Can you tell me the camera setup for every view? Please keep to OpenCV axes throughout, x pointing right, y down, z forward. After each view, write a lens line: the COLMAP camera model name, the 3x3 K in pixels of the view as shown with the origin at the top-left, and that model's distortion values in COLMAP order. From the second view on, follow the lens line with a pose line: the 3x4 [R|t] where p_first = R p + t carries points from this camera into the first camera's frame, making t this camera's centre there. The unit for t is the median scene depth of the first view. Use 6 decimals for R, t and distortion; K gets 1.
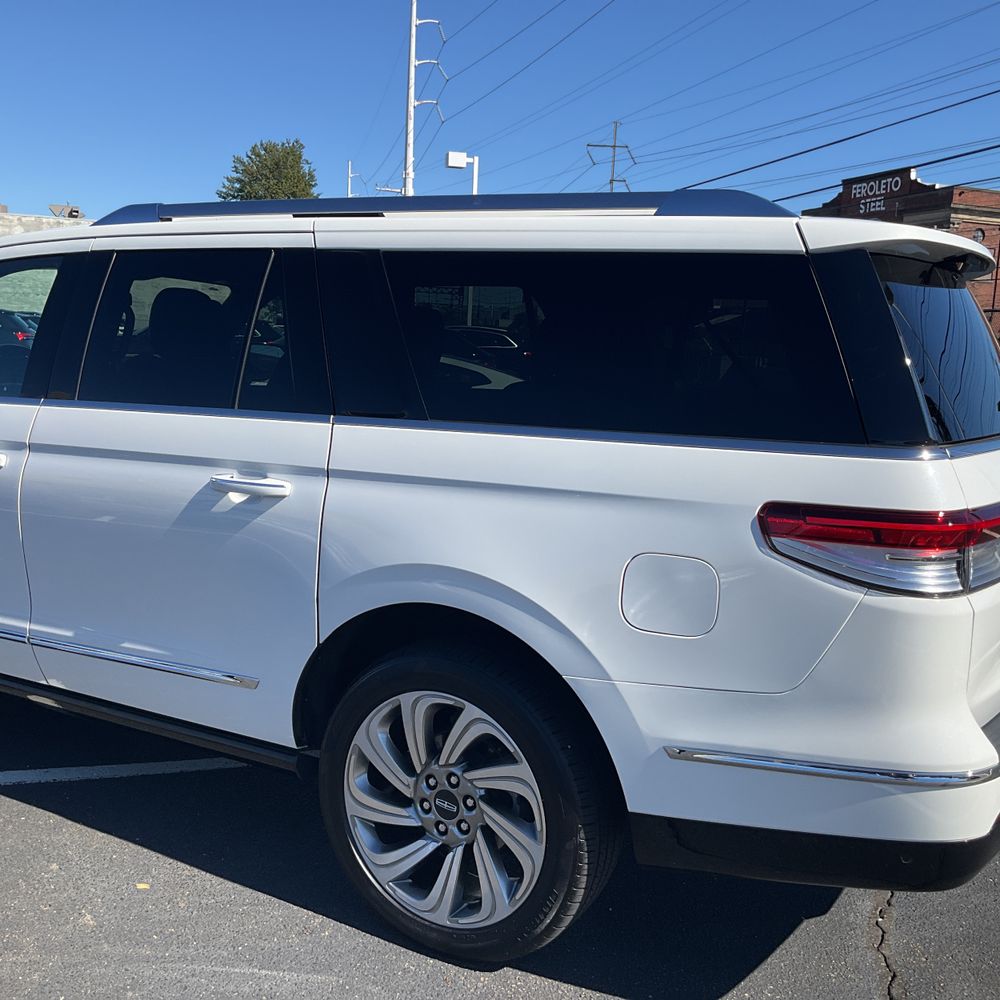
lens RADIAL K [[1101.0, 0, 497.9], [0, 1101.0, 500.8], [0, 0, 1]] dist [0.132674, -0.302555]
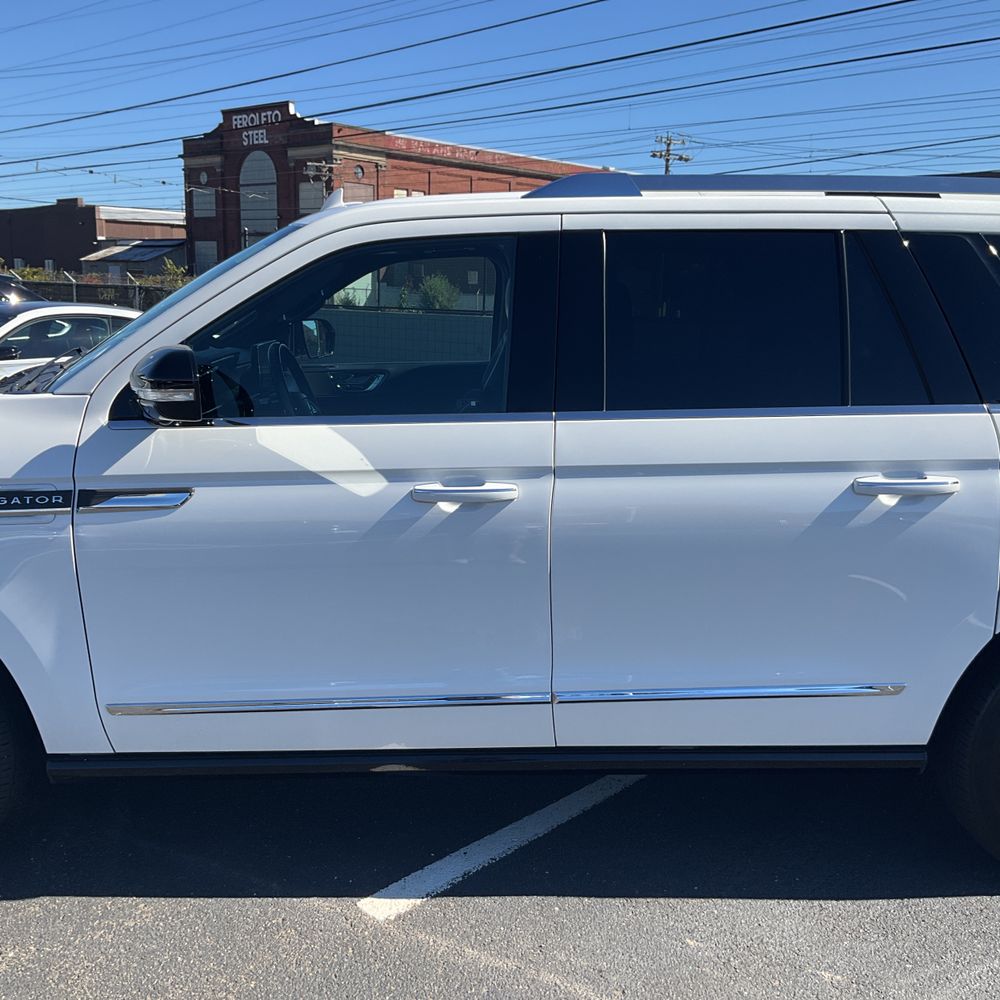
lens RADIAL K [[1101.0, 0, 497.9], [0, 1101.0, 500.8], [0, 0, 1]] dist [0.132674, -0.302555]
pose [[0.848525, -0.126027, 0.513929, -0.987953], [0.095022, 0.991727, 0.086307, -0.113783], [-0.520554, -0.024399, 0.853480, 0.357256]]
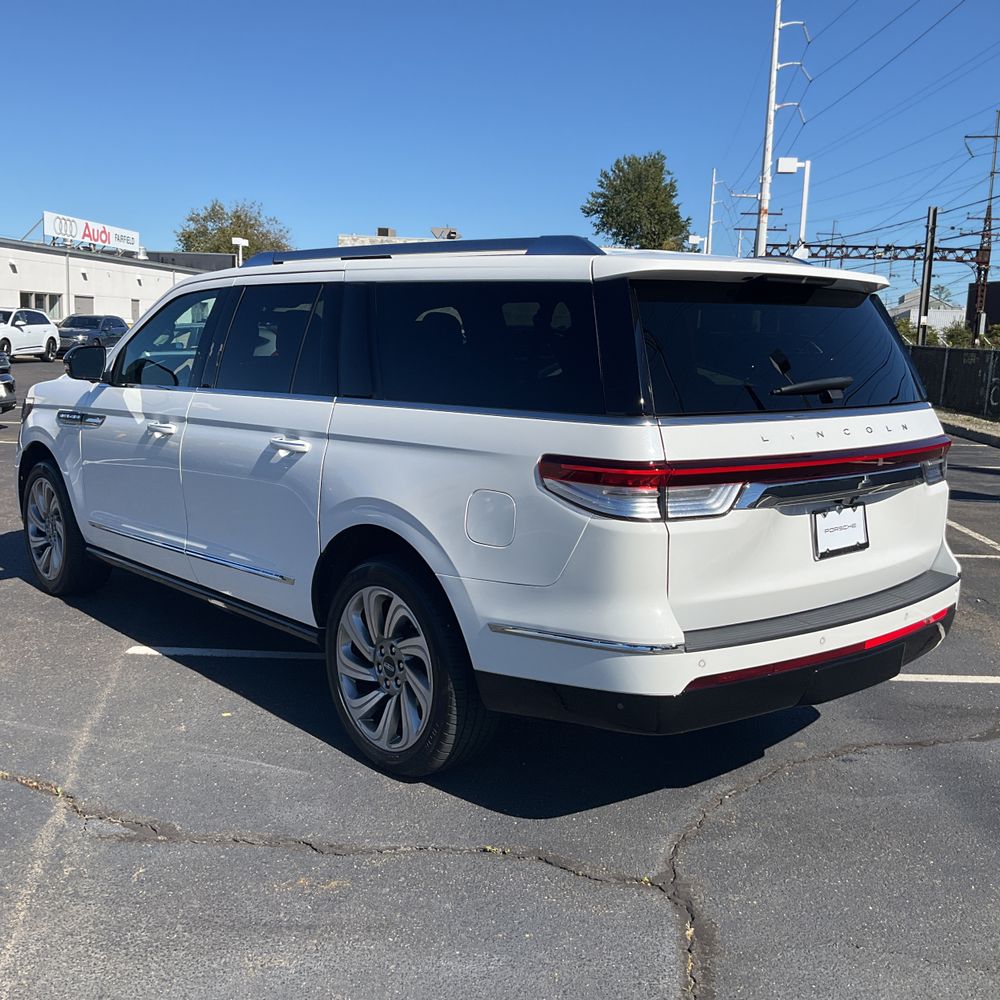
lens RADIAL K [[1101.0, 0, 497.9], [0, 1101.0, 500.8], [0, 0, 1]] dist [0.132674, -0.302555]
pose [[0.948185, 0.035092, -0.315776, 0.491171], [-0.037355, 0.999301, -0.001116, 0.050242], [0.315516, 0.012854, 0.948833, -0.296109]]
